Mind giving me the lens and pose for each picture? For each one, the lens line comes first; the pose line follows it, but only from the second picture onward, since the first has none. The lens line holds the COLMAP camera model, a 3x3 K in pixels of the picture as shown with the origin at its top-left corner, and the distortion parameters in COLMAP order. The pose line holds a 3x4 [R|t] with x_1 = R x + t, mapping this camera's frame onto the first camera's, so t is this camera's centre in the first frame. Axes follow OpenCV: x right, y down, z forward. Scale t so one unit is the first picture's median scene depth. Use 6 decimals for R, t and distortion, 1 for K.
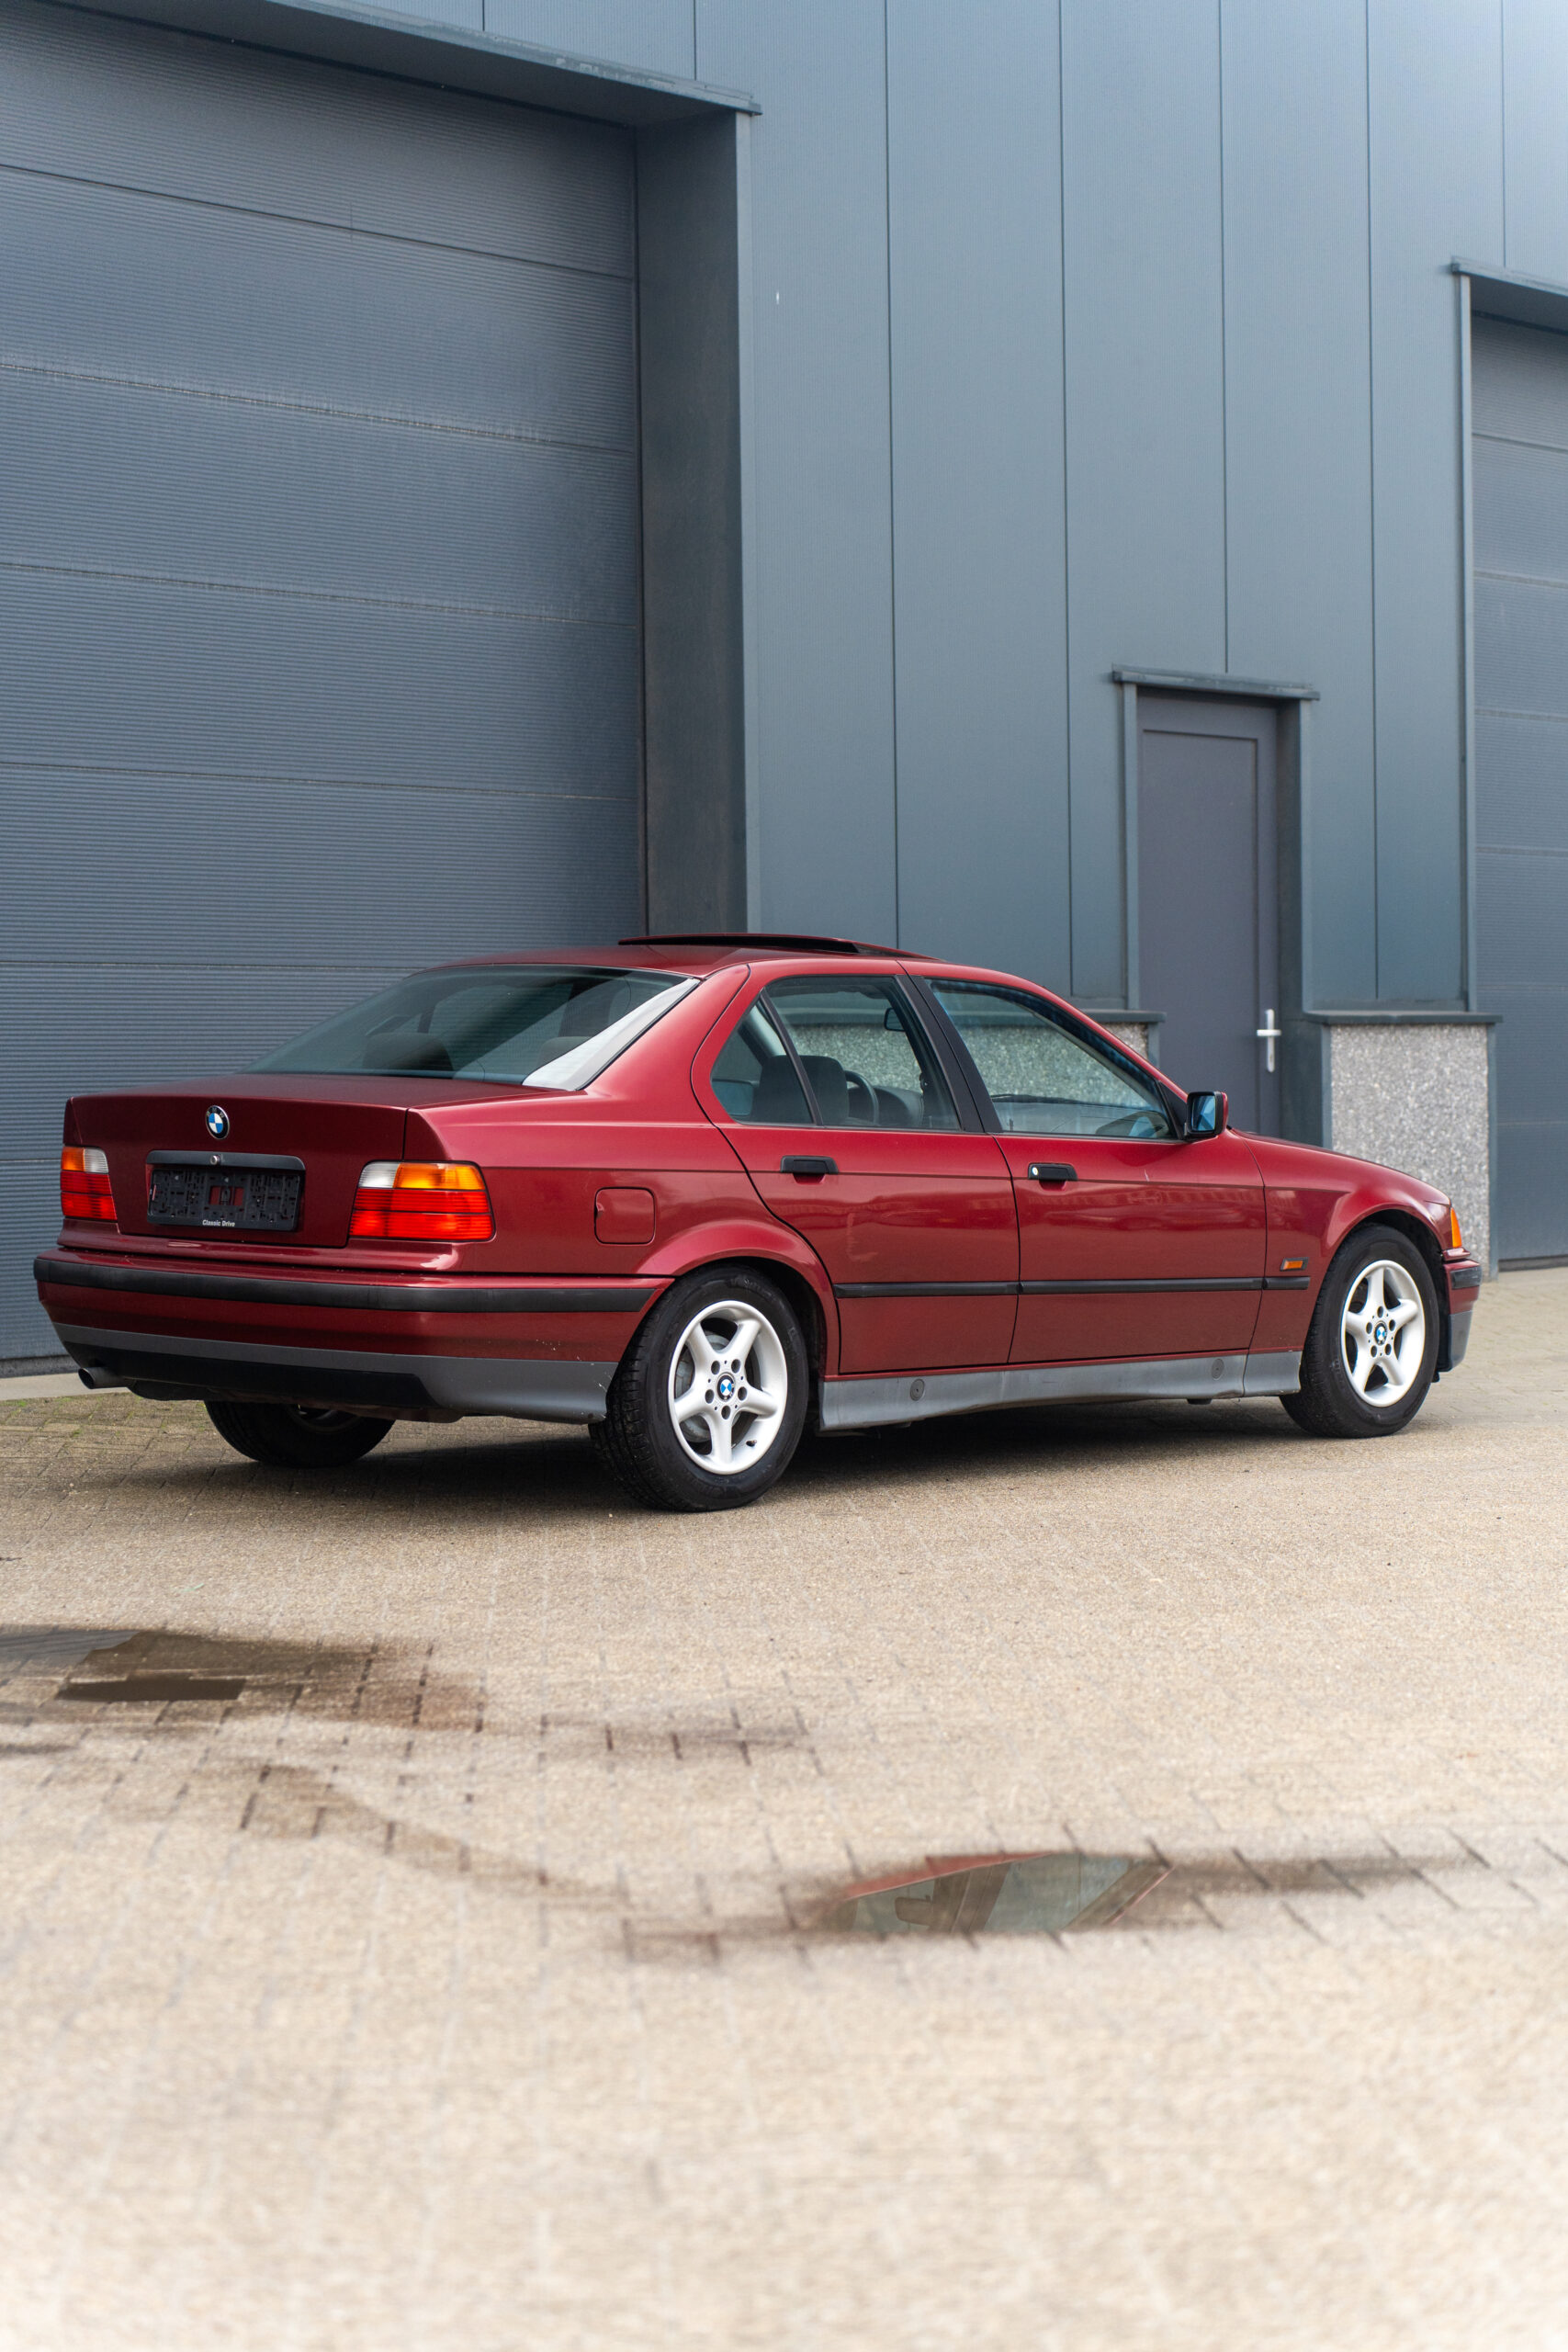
lens RADIAL K [[4435.6, 0, 784.0], [0, 4435.6, 1176.0], [0, 0, 1]] dist [-0.028268, 0.315596]
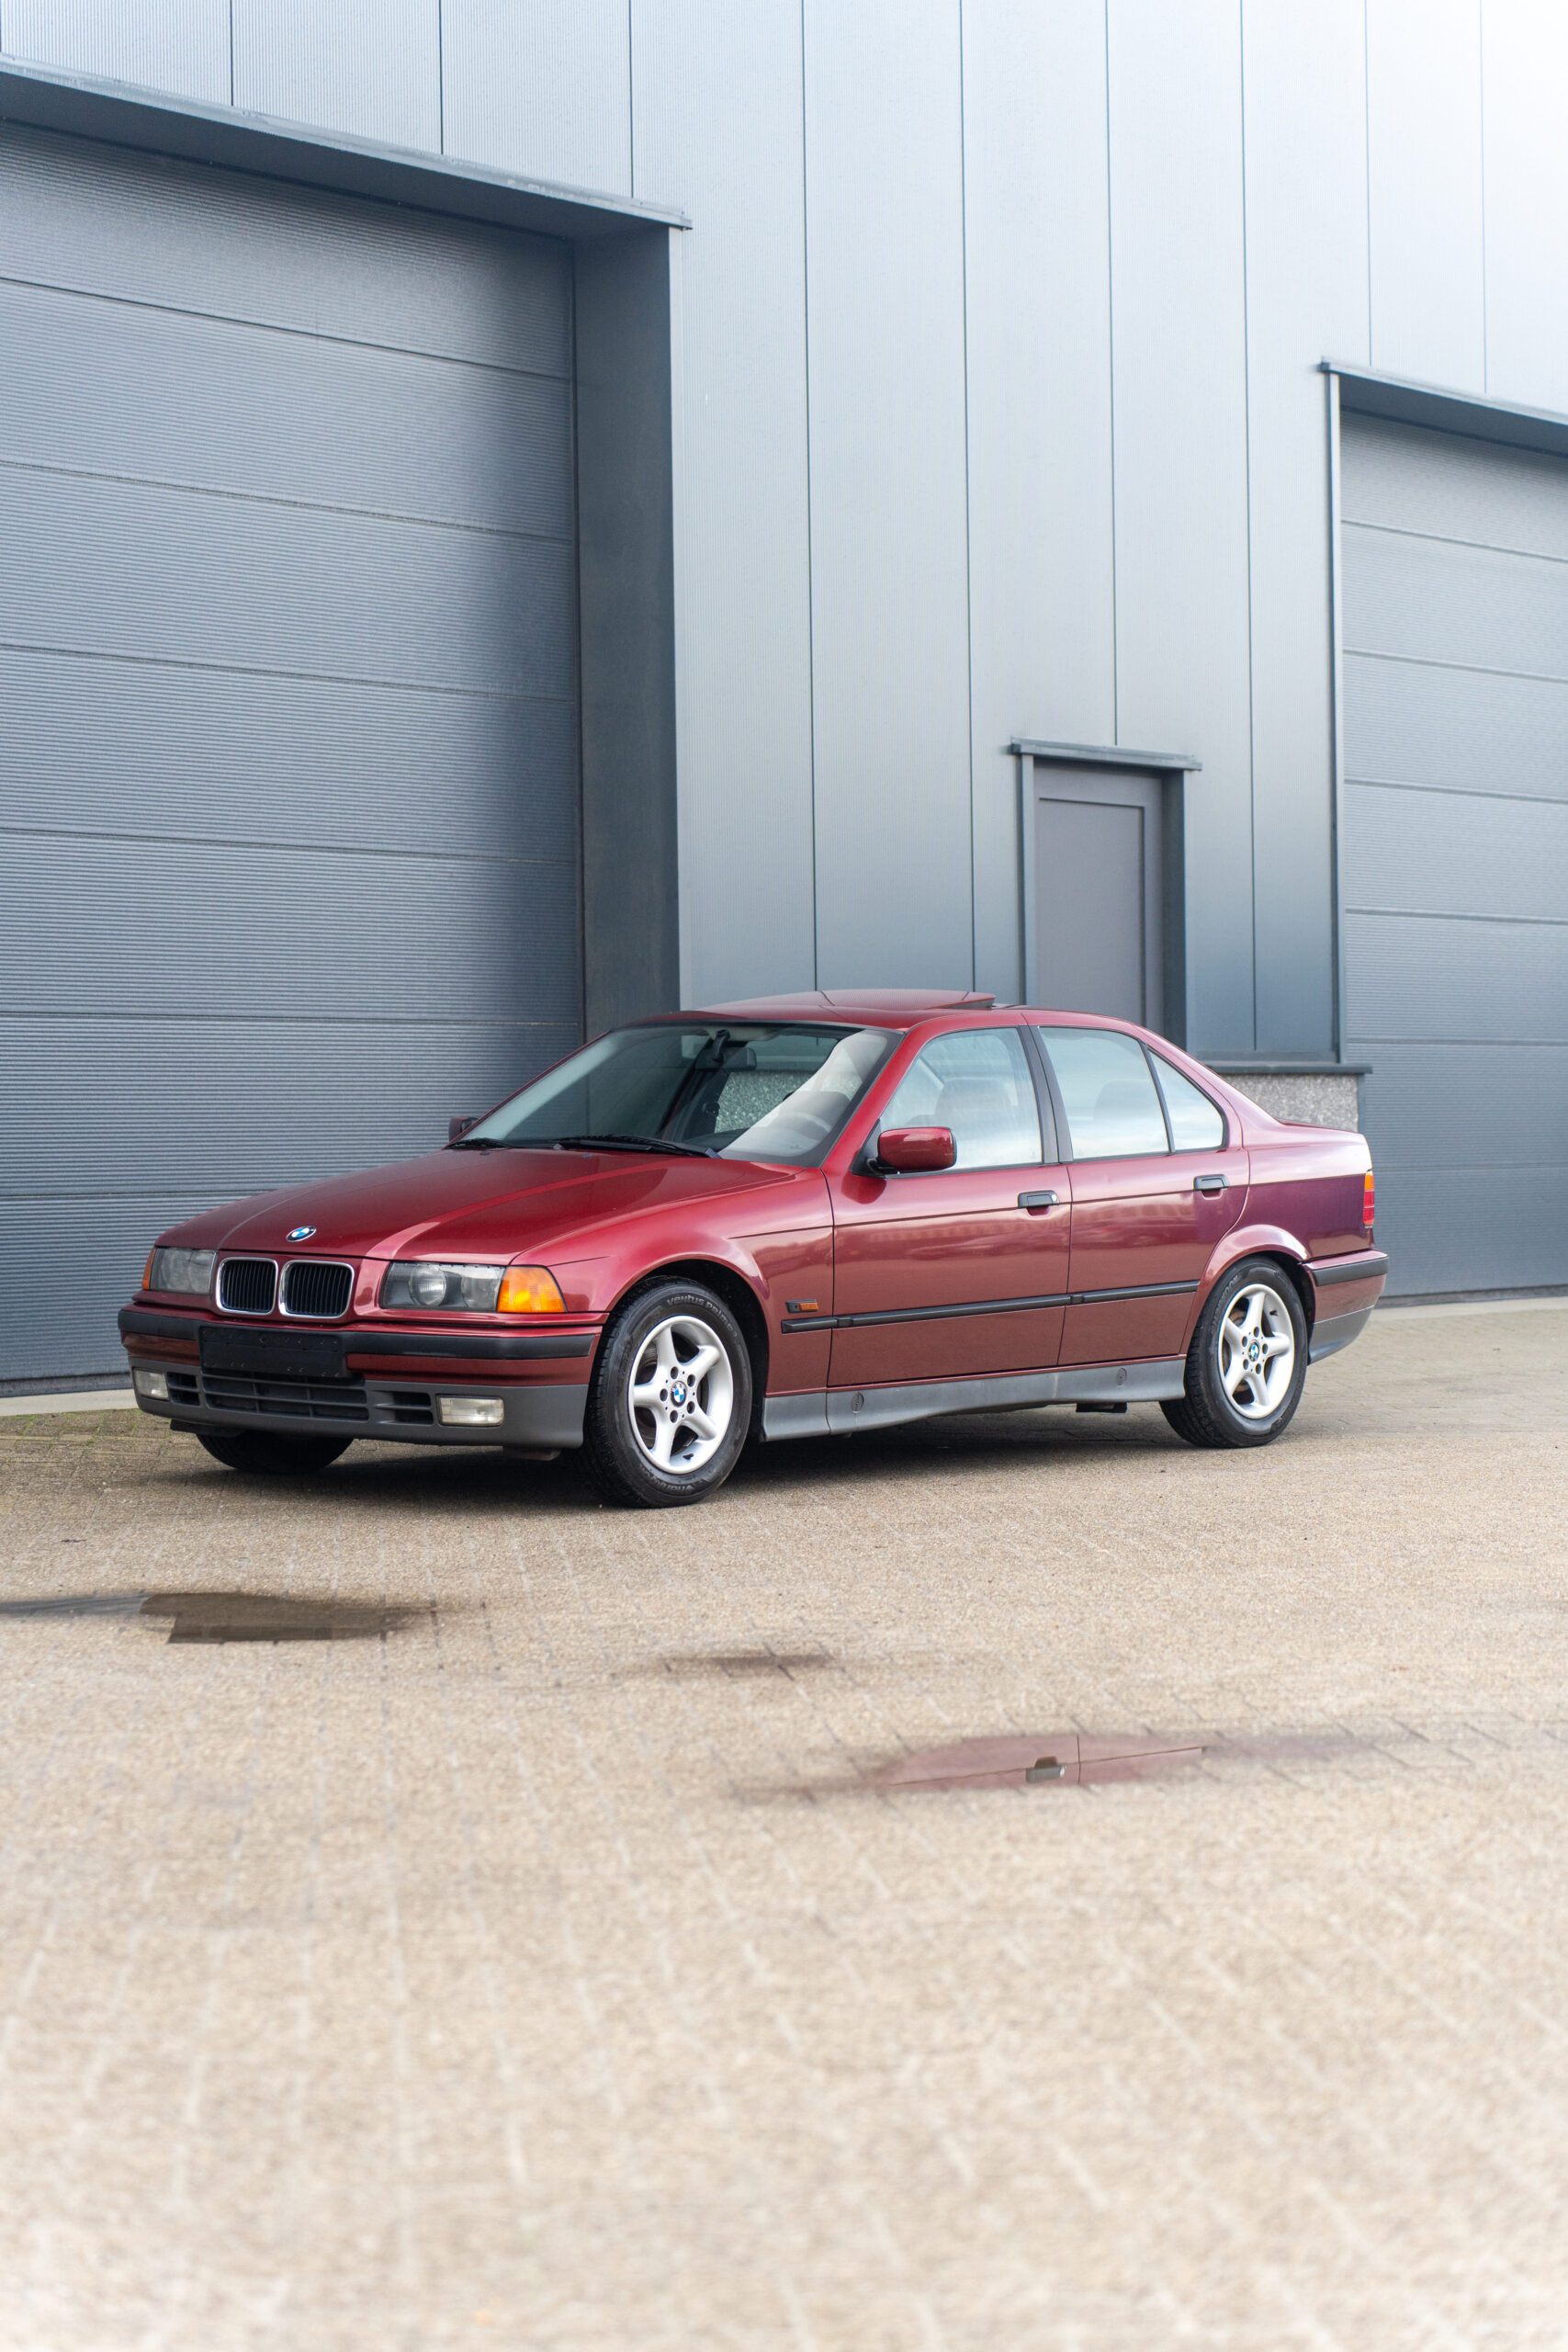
lens RADIAL K [[4337.1, 0, 784.0], [0, 4337.1, 1176.0], [0, 0, 1]] dist [-0.014405, -0.084255]
pose [[0.999543, -0.001359, 0.030202, -0.048103], [0.001743, 0.999918, -0.012699, 0.014311], [-0.030183, 0.012746, 0.999463, -0.165337]]
